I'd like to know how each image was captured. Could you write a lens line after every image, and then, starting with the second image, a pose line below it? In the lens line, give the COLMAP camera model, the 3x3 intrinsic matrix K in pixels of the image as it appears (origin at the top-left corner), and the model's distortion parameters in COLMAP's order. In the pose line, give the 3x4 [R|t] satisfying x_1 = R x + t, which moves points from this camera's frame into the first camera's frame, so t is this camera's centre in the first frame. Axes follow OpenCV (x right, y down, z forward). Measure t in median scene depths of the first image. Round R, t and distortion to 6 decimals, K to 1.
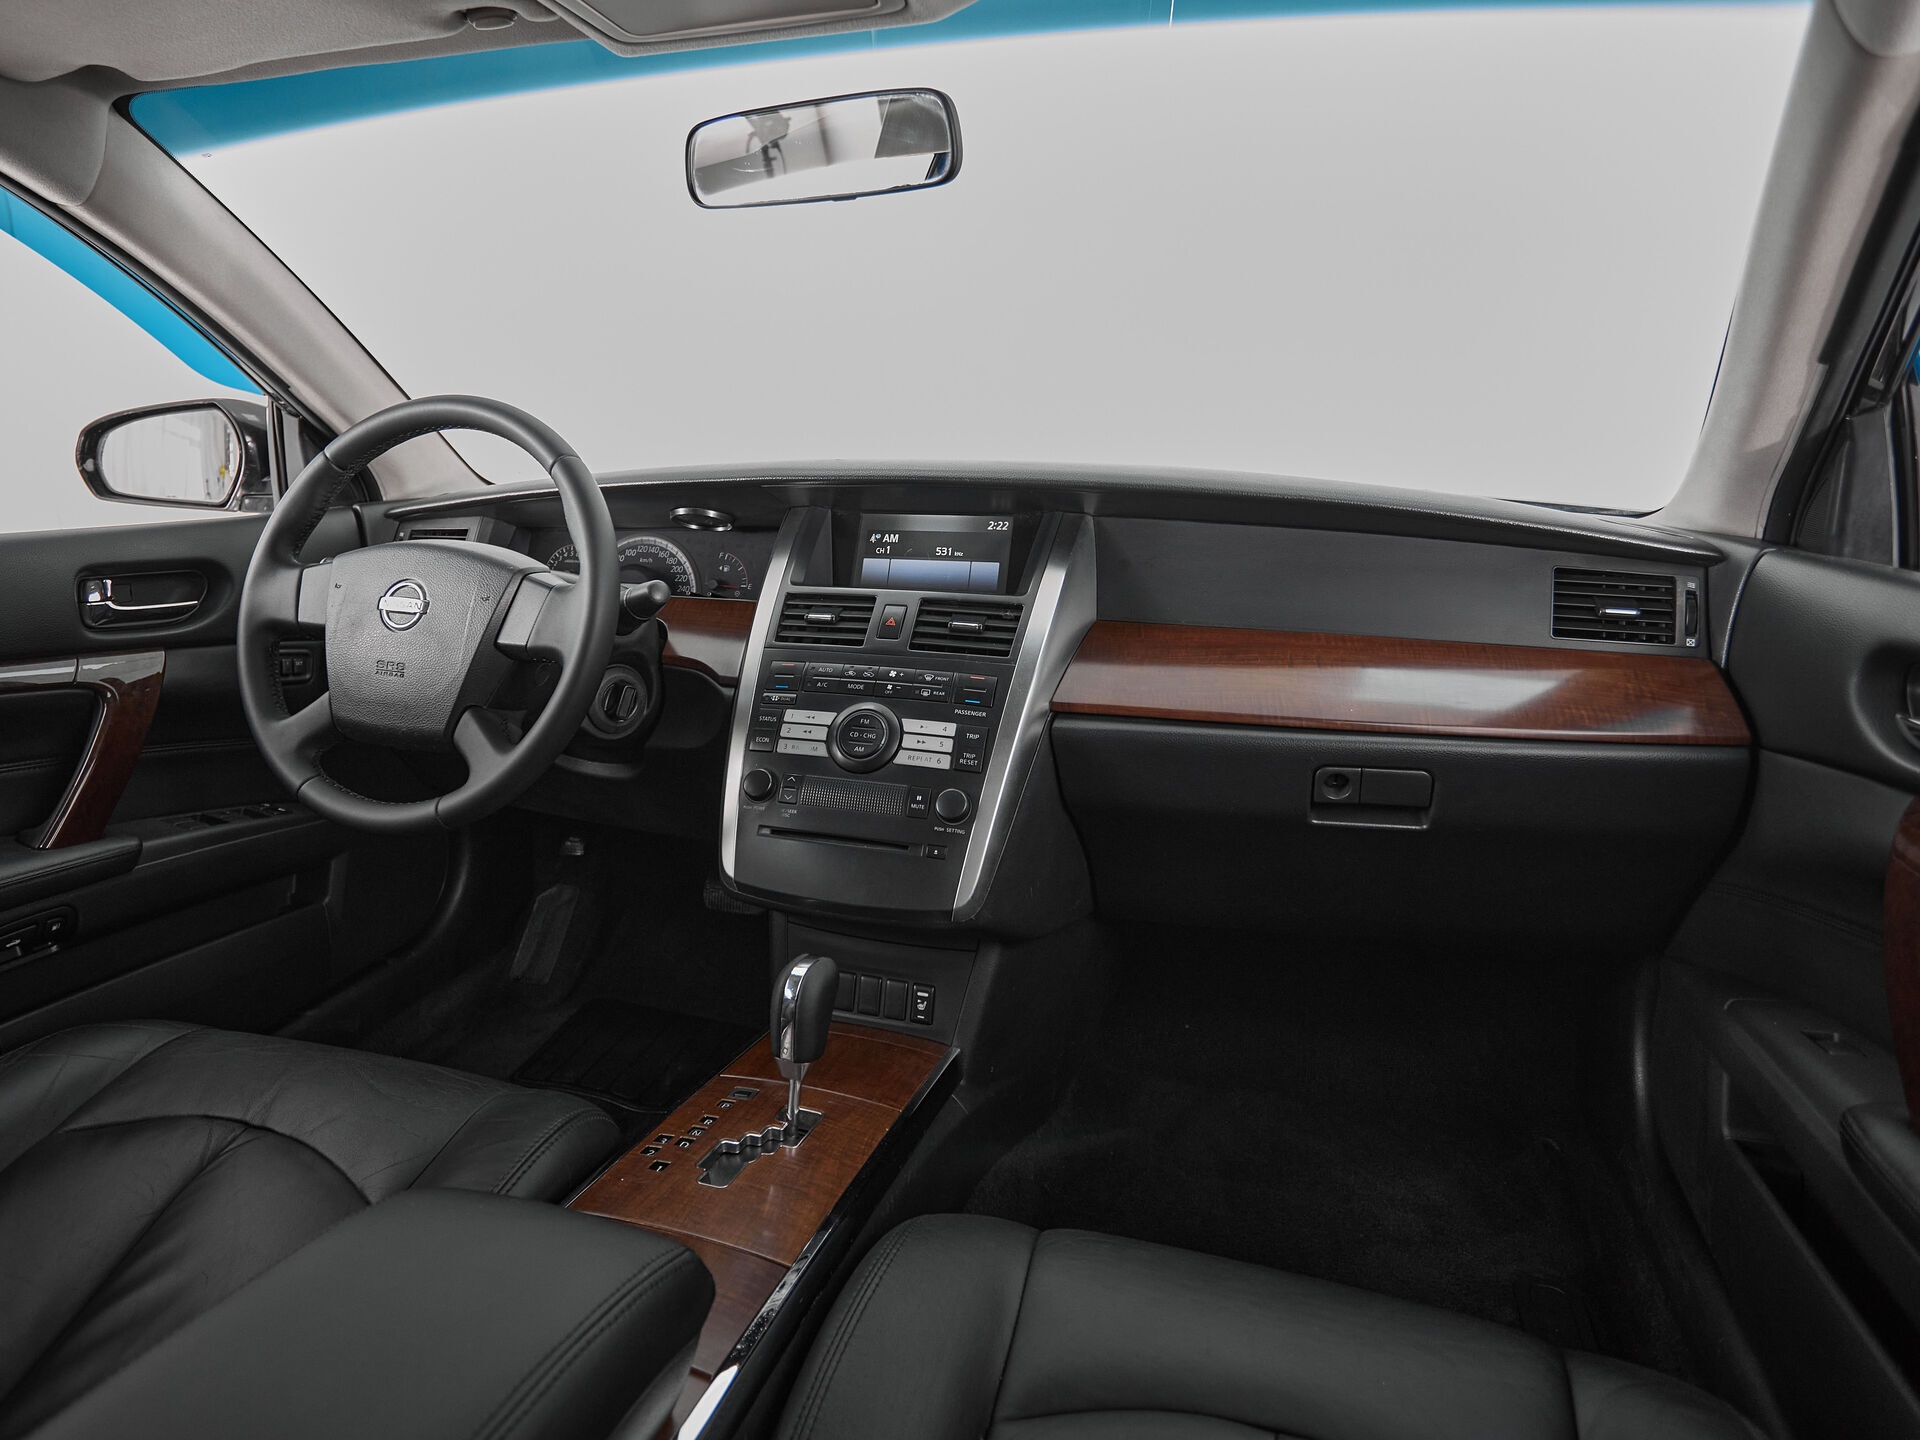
lens RADIAL K [[1127.3, 0, 904.6], [0, 1127.3, 662.0], [0, 0, 1]] dist [-0.002475, 0.001277]
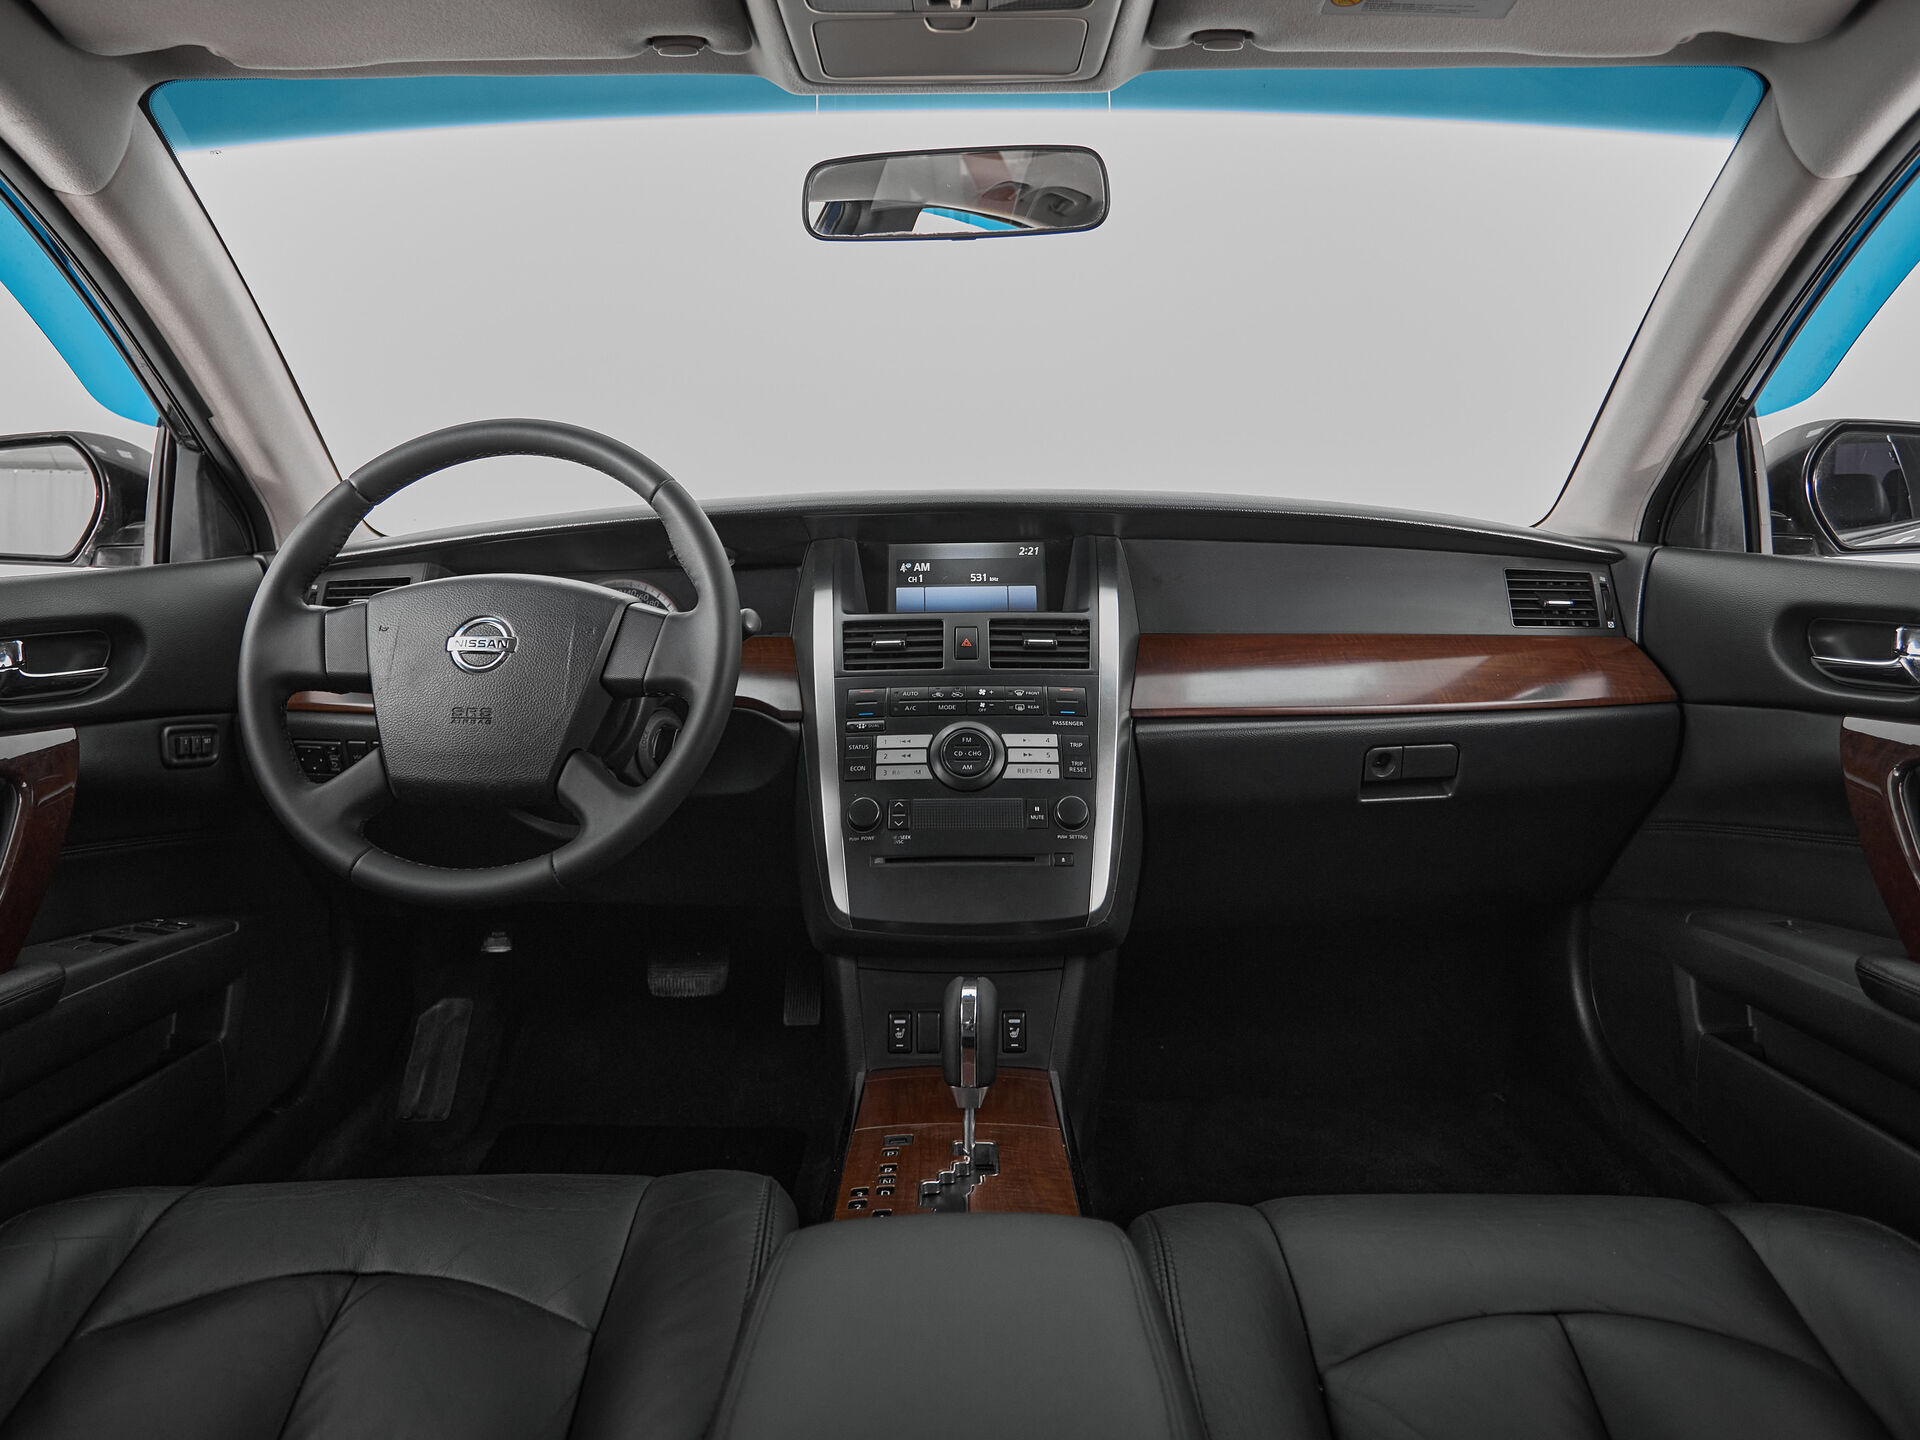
lens RADIAL K [[1205.1, 0, 949.4], [0, 1205.1, 589.8], [0, 0, 1]] dist [-0.001536, -0.002532]
pose [[0.949886, -0.032494, 0.310904, -0.369671], [0.072429, 0.990395, -0.117779, 0.044447], [-0.304090, 0.134396, 0.943116, -0.024199]]
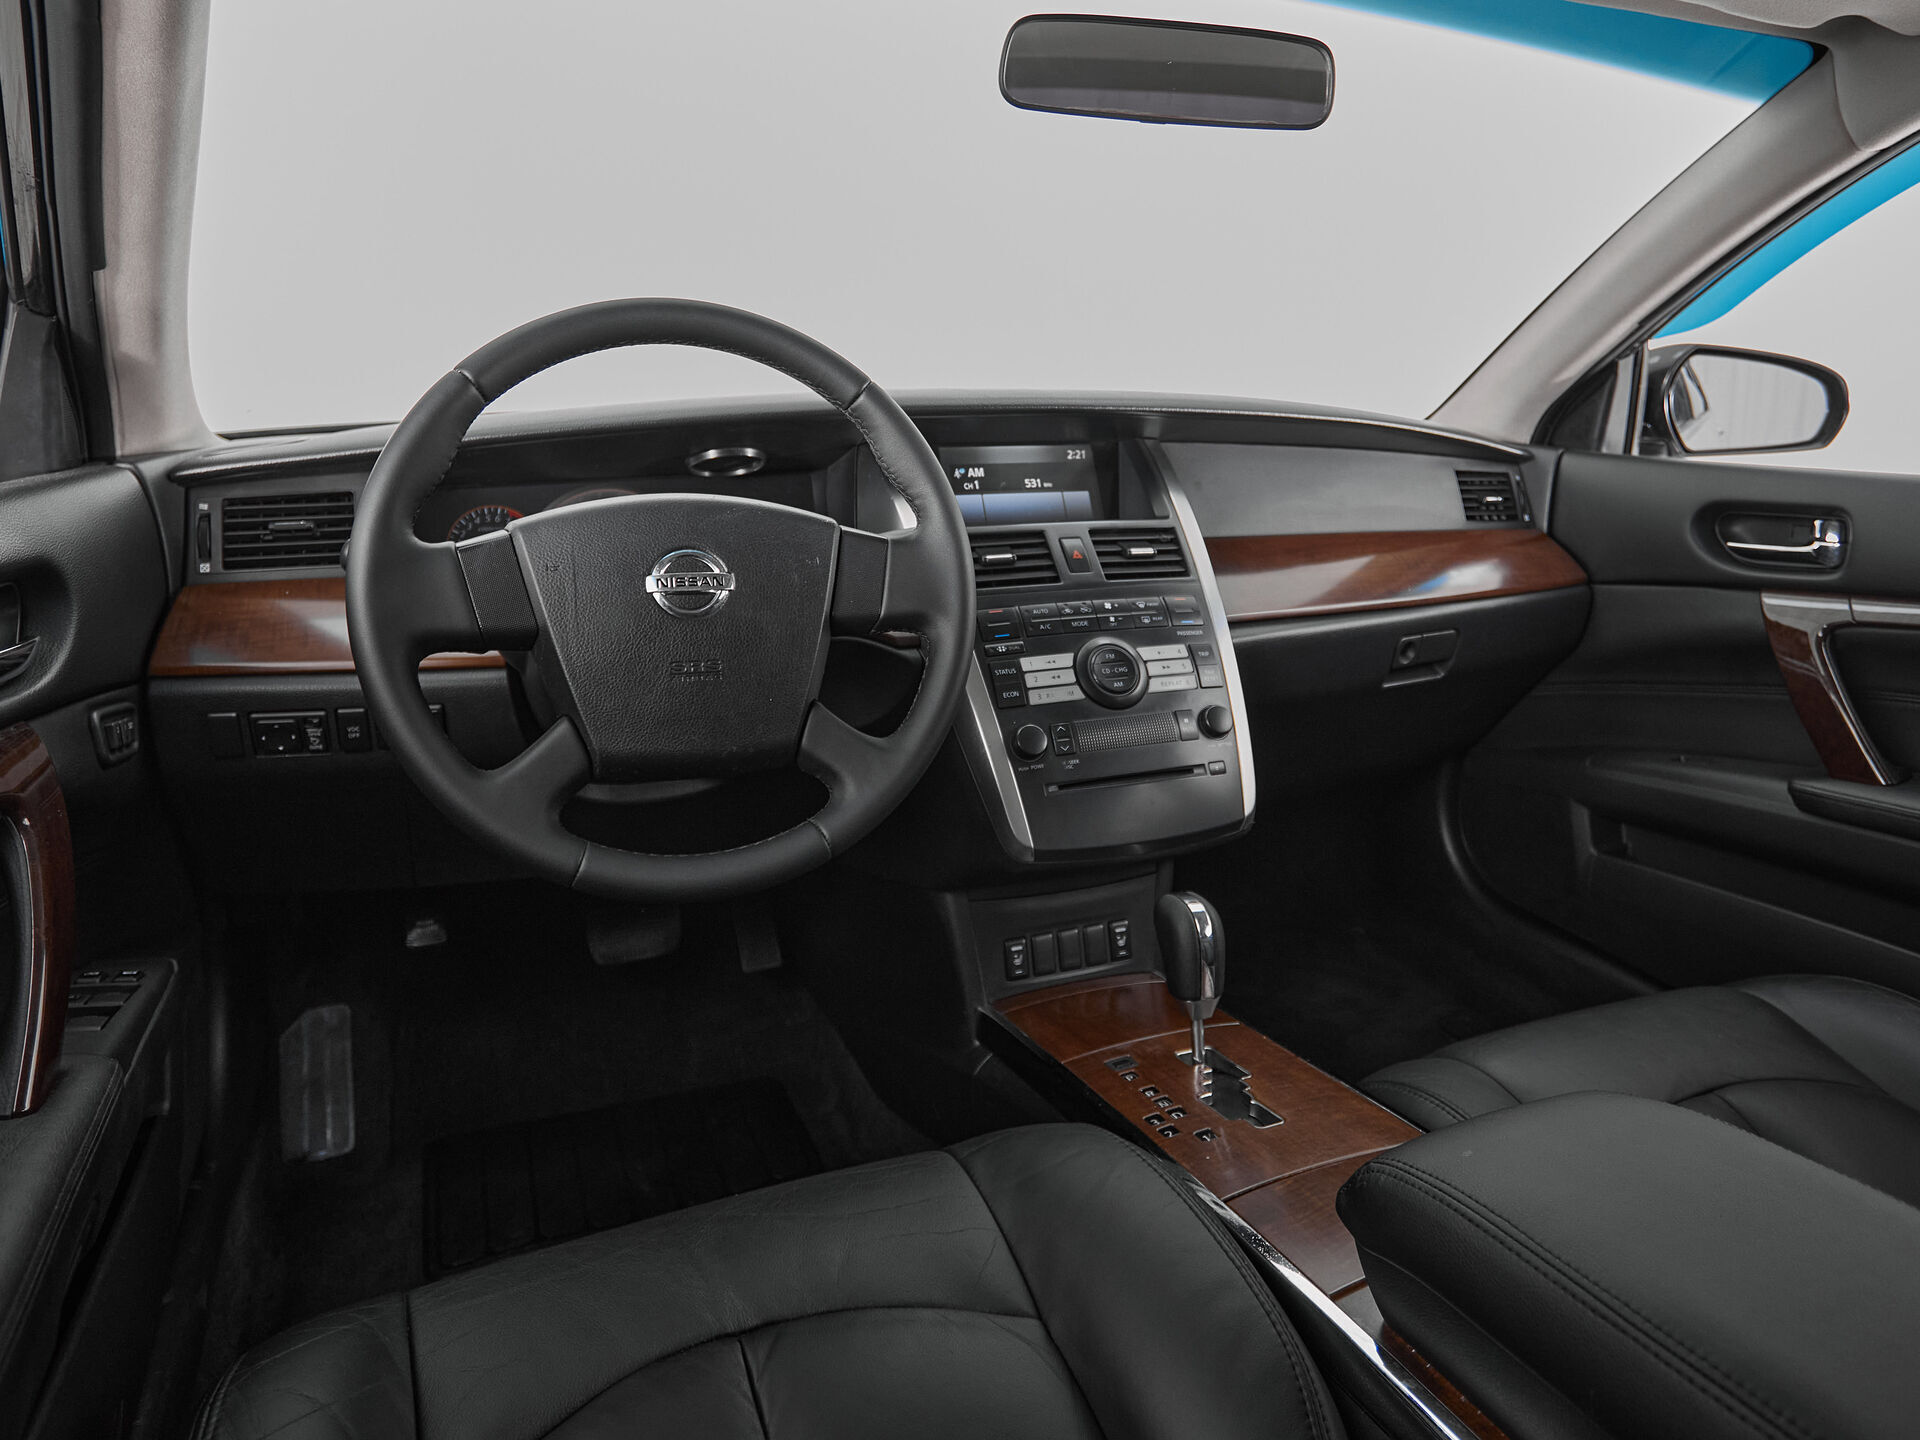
lens RADIAL K [[1246.5, 0, 968.8], [0, 1246.5, 610.3], [0, 0, 1]] dist [-0.005217, -0.001500]
pose [[0.751130, -0.112999, 0.650411, -0.798638], [0.120845, 0.992129, 0.032808, -0.035412], [-0.648999, 0.053956, 0.758873, 0.257263]]
